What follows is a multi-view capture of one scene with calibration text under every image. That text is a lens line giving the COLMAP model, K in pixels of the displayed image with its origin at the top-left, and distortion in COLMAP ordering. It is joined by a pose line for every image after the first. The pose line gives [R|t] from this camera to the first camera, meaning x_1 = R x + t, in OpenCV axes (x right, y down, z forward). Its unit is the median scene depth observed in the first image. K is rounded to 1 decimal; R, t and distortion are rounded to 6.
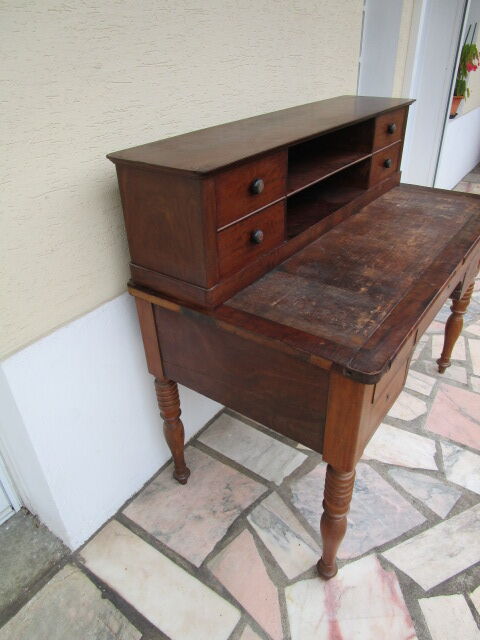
lens RADIAL K [[452.2, 0, 234.0], [0, 452.2, 323.6], [0, 0, 1]] dist [-0.035162, 0.011937]
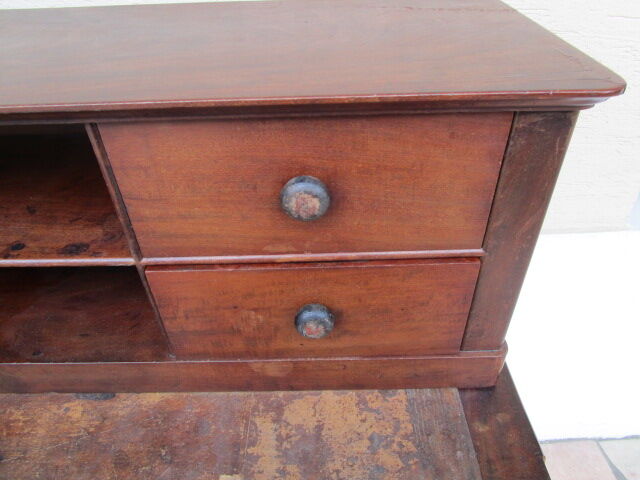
lens RADIAL K [[452.2, 0, 321.4], [0, 452.2, 237.5], [0, 0, 1]] dist [-0.035162, 0.011937]
pose [[0.604596, 0.503236, -0.617428, 0.550895], [-0.421352, 0.859871, 0.288245, -0.539685], [0.675963, 0.085882, 0.731914, 0.961473]]
